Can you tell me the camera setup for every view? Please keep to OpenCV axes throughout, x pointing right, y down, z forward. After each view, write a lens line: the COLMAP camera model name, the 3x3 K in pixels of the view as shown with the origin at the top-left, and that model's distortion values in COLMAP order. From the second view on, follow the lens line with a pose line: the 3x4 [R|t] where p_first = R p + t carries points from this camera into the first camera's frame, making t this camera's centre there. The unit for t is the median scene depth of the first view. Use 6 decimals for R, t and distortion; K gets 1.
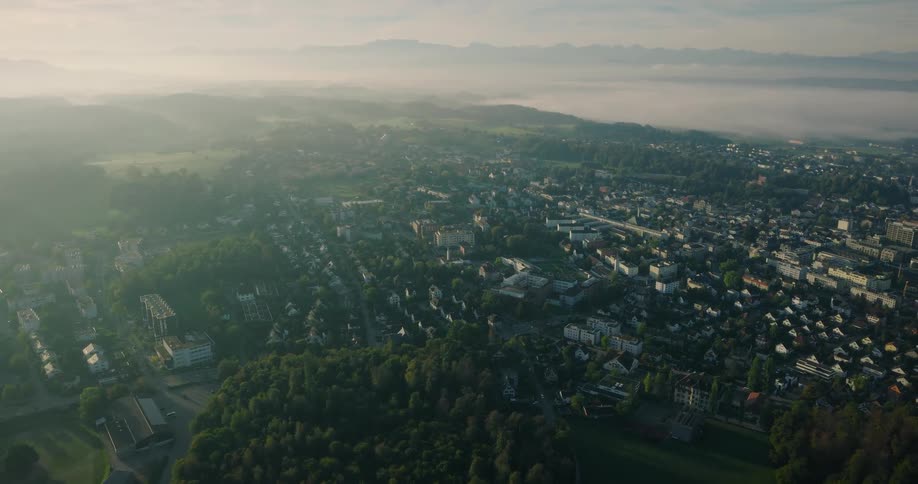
lens RADIAL K [[634.9, 0, 459.0], [0, 634.9, 242.0], [0, 0, 1]] dist [-0.039990, 0.001007]
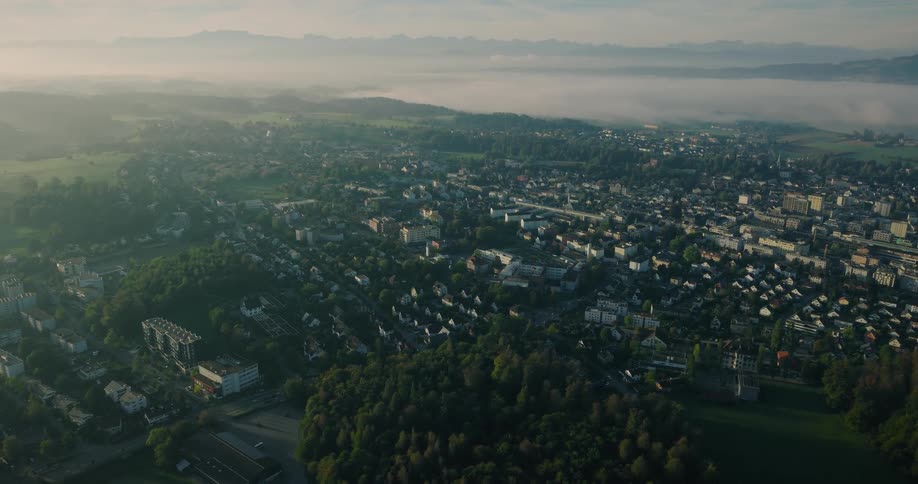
lens RADIAL K [[634.9, 0, 459.0], [0, 634.9, 242.0], [0, 0, 1]] dist [-0.039990, 0.001007]
pose [[0.969115, -0.069282, 0.236676, -0.156800], [0.066353, 0.997589, 0.020329, -0.008143], [-0.237514, -0.003997, 0.971376, 0.019268]]
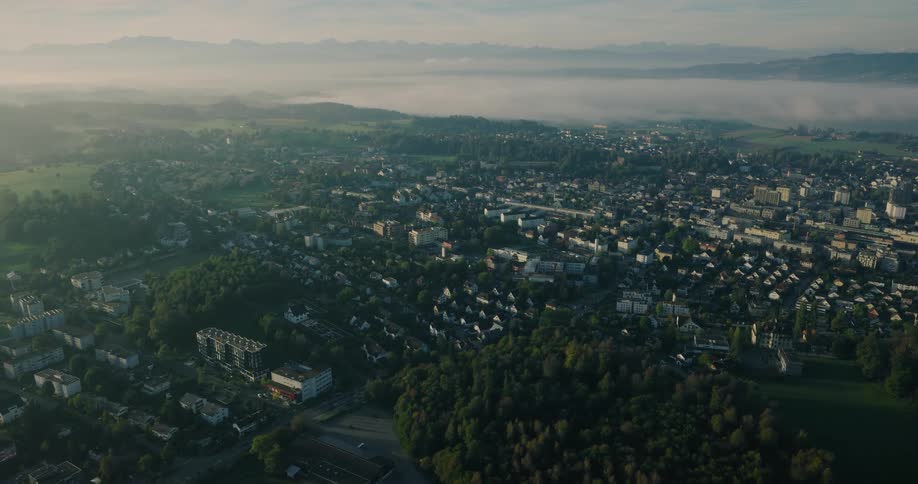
lens RADIAL K [[634.9, 0, 459.0], [0, 634.9, 242.0], [0, 0, 1]] dist [-0.039990, 0.001007]
pose [[0.937901, -0.103169, 0.331206, -0.251168], [0.101205, 0.994595, 0.023220, -0.012431], [-0.331811, 0.011742, 0.943273, 0.033158]]
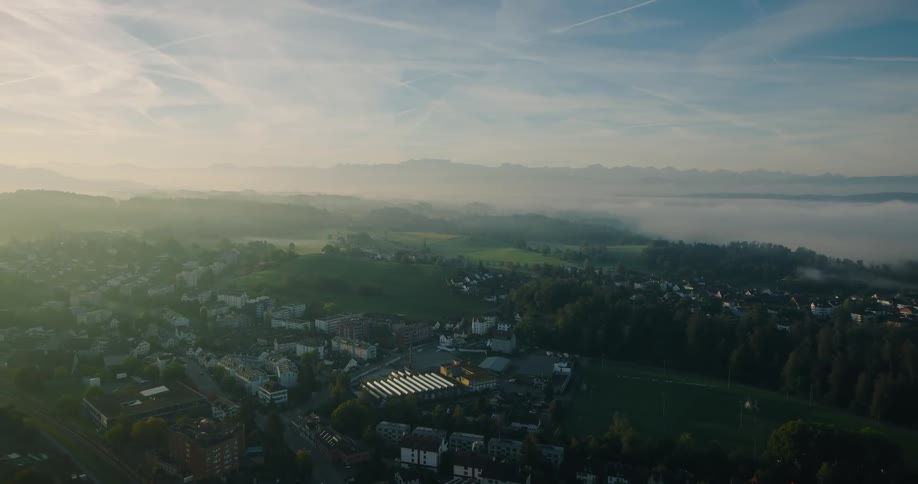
lens RADIAL K [[632.6, 0, 454.8], [0, 632.6, 240.3], [0, 0, 1]] dist [-0.039848, 0.004644]
pose [[0.998105, 0.014407, -0.059831, 0.150471], [-0.025242, 0.982507, -0.184507, -0.227977], [0.056126, 0.185668, 0.981008, 1.217902]]
